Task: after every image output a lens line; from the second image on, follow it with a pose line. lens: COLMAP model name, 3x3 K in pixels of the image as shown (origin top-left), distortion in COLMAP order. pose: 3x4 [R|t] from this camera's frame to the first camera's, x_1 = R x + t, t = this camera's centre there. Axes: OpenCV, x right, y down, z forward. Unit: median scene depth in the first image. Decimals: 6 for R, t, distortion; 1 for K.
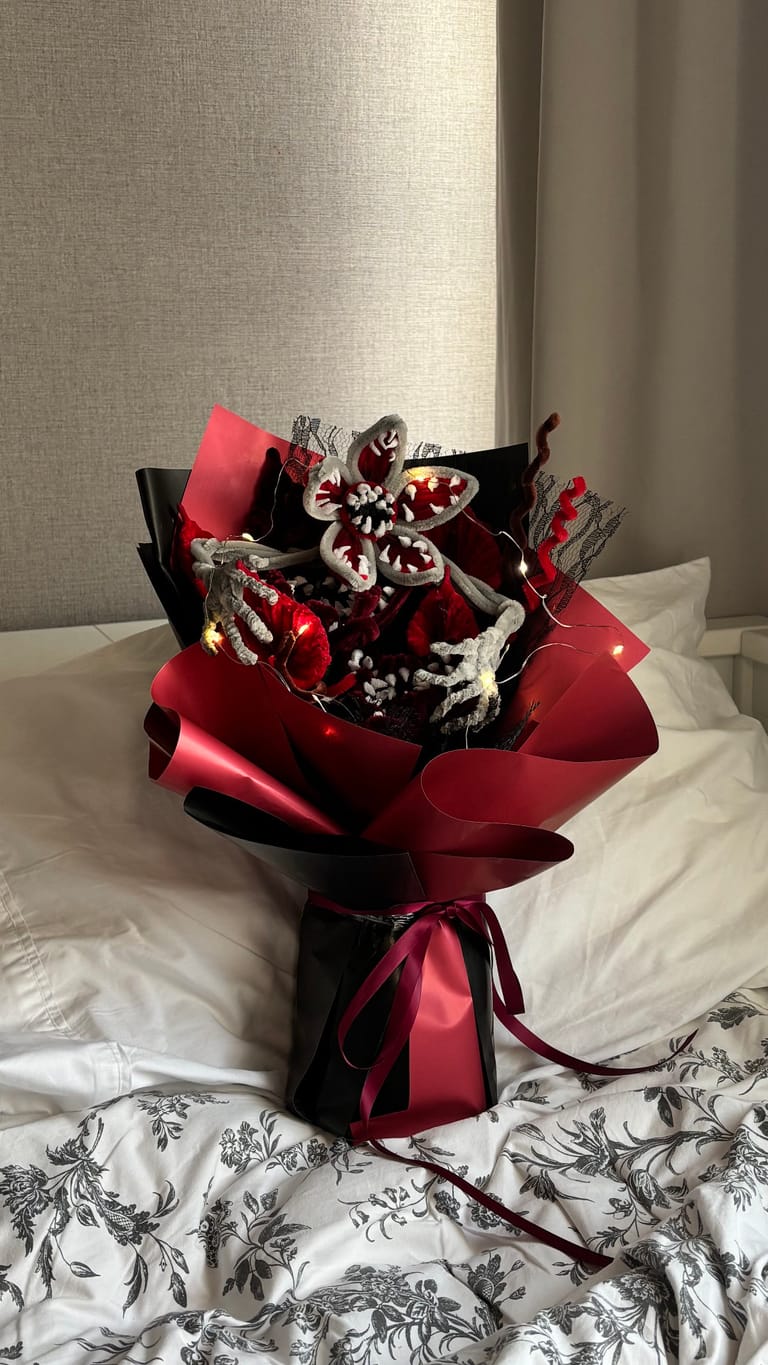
lens RADIAL K [[1622.7, 0, 381.6], [0, 1622.7, 687.0], [0, 0, 1]] dist [0.180738, -0.626535]
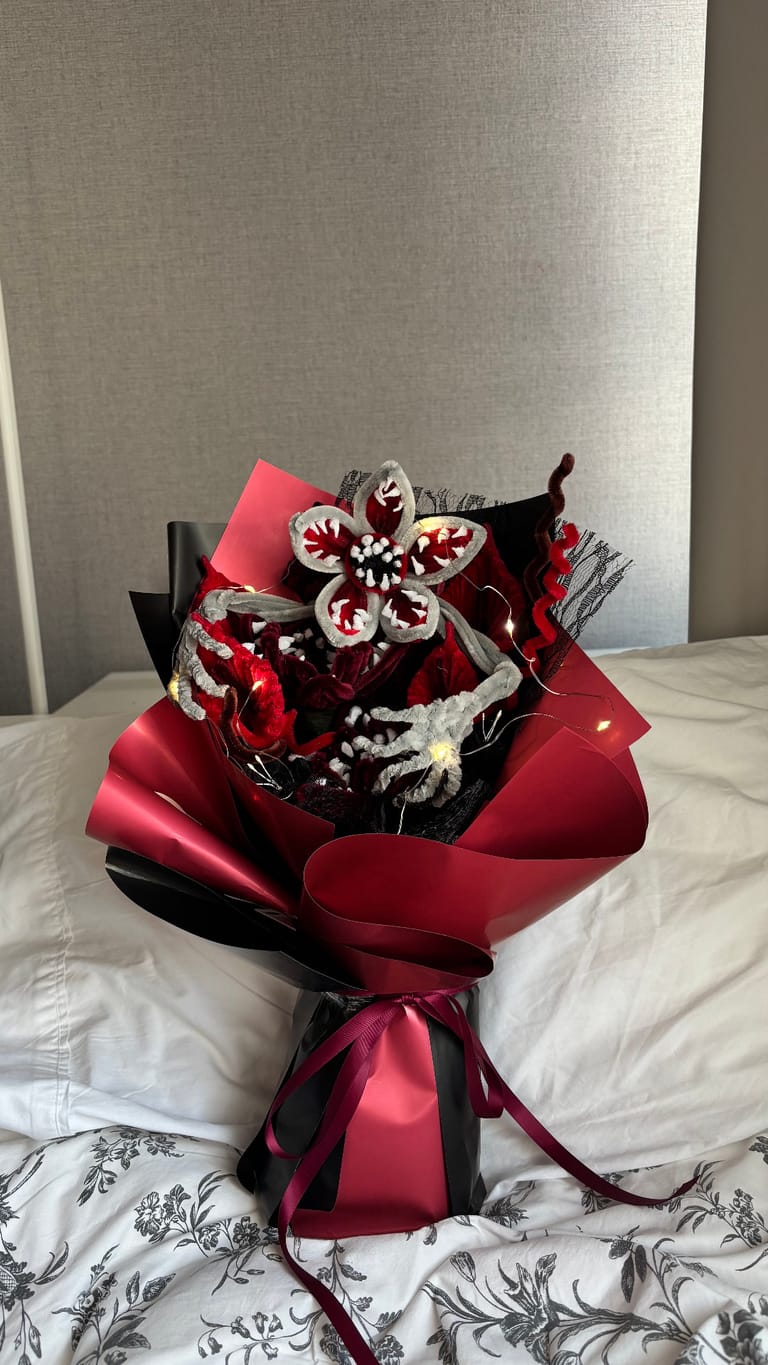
lens RADIAL K [[1070.9, 0, 375.6], [0, 1070.9, 684.5], [0, 0, 1]] dist [0.013377, 0.002702]
pose [[0.921455, 0.046372, -0.385708, 0.241434], [-0.048891, 0.998799, 0.003280, -0.038847], [0.385397, 0.015836, 0.922615, 0.417435]]
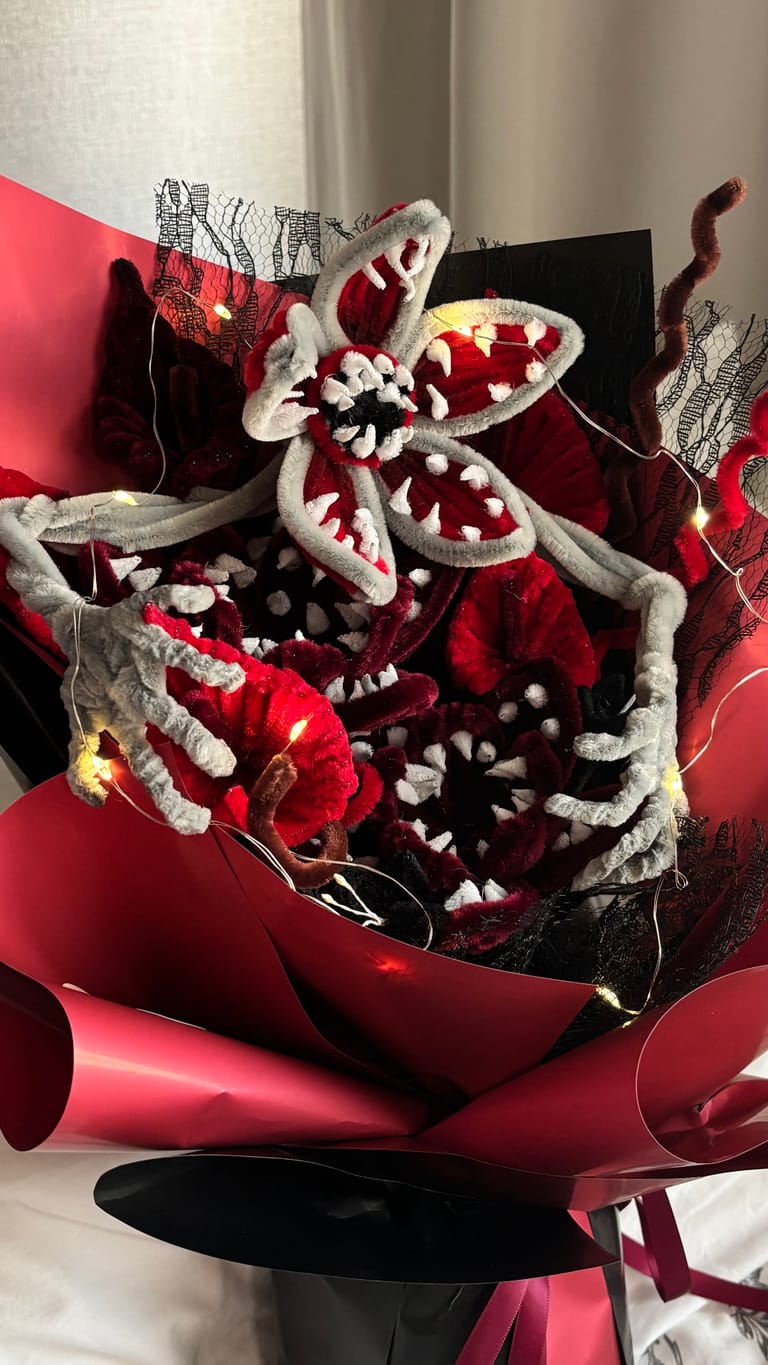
lens RADIAL K [[1622.7, 0, 381.6], [0, 1622.7, 687.0], [0, 0, 1]] dist [0.180738, -0.626535]
pose [[0.972836, -0.106152, 0.205723, -0.109648], [0.052313, 0.966489, 0.251321, -0.149491], [-0.225507, -0.233732, 0.945788, 0.531433]]
